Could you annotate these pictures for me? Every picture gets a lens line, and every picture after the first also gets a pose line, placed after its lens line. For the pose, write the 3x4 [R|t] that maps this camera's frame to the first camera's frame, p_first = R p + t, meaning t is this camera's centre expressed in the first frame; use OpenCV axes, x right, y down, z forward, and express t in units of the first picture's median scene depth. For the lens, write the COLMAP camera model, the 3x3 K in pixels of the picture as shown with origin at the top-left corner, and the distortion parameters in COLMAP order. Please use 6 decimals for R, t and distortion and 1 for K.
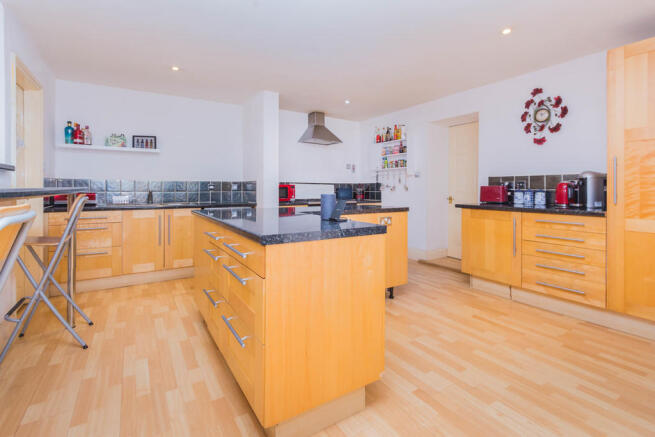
lens RADIAL K [[306.1, 0, 328.7], [0, 306.1, 189.2], [0, 0, 1]] dist [-0.000513, -0.000315]
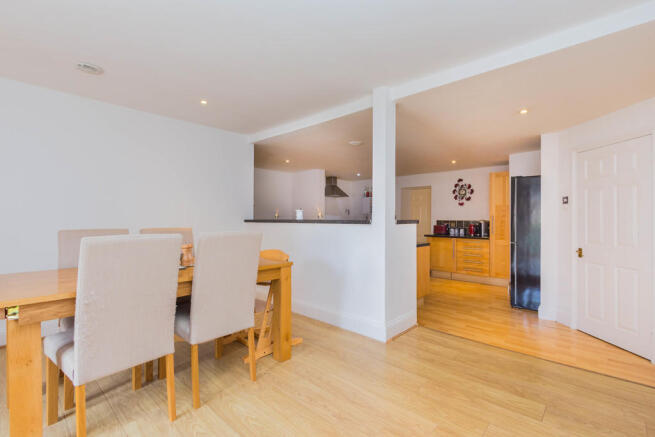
lens RADIAL K [[297.2, 0, 327.5], [0, 297.2, 218.5], [0, 0, 1]] dist [0.000794, 0.000021]
pose [[0.963559, 0.001084, 0.267493, -0.741872], [0.000236, 0.999988, -0.004903, -0.050419], [-0.267495, 0.004787, 0.963547, -0.717450]]
